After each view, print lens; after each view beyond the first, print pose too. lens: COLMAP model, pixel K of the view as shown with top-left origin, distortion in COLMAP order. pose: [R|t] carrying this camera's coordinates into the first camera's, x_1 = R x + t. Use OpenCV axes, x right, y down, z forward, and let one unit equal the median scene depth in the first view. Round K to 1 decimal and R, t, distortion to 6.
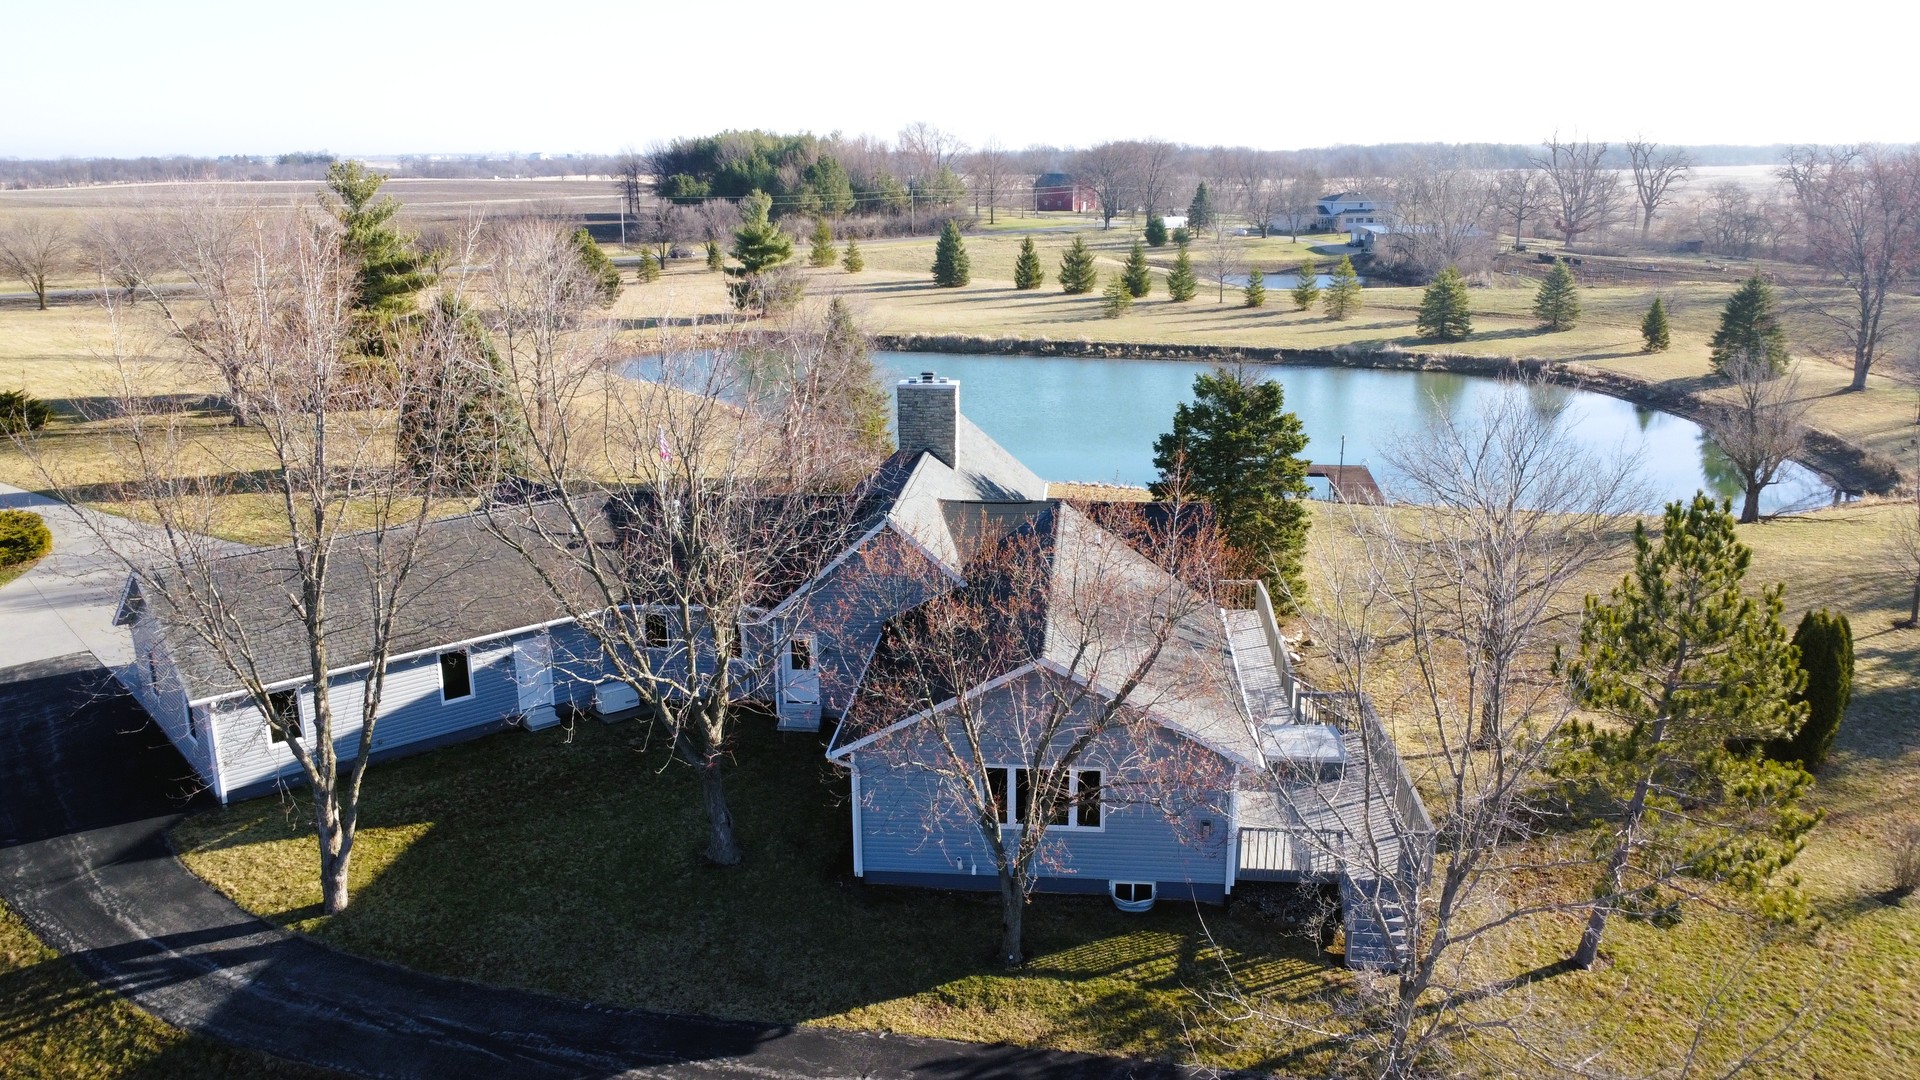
lens RADIAL K [[1433.9, 0, 961.2], [0, 1433.9, 551.2], [0, 0, 1]] dist [0.009781, -0.012337]
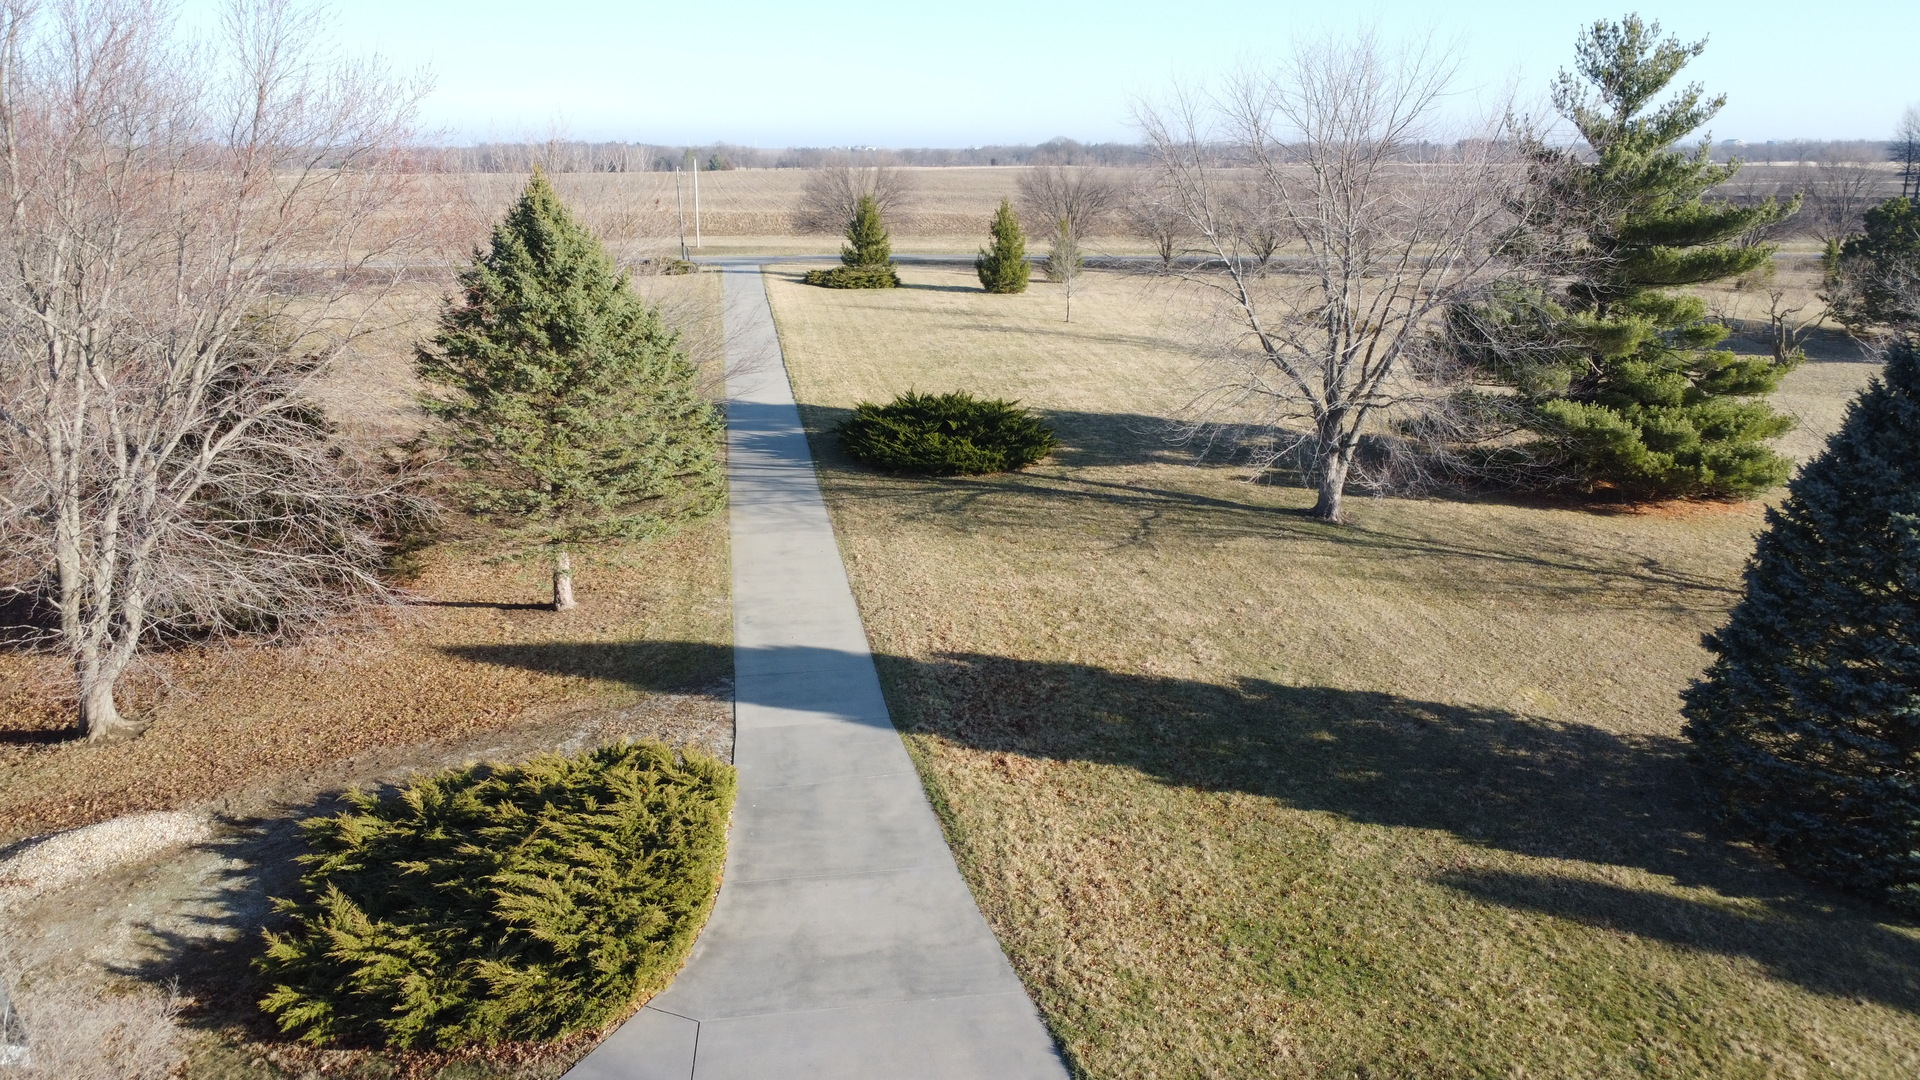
lens RADIAL K [[1433.9, 0, 961.0], [0, 1433.9, 543.0], [0, 0, 1]] dist [0.009781, -0.012337]
pose [[0.731759, 0.183551, -0.656382, -0.168908], [-0.182824, 0.980622, 0.070402, -0.060151], [0.656585, 0.068485, 0.751137, 0.346248]]
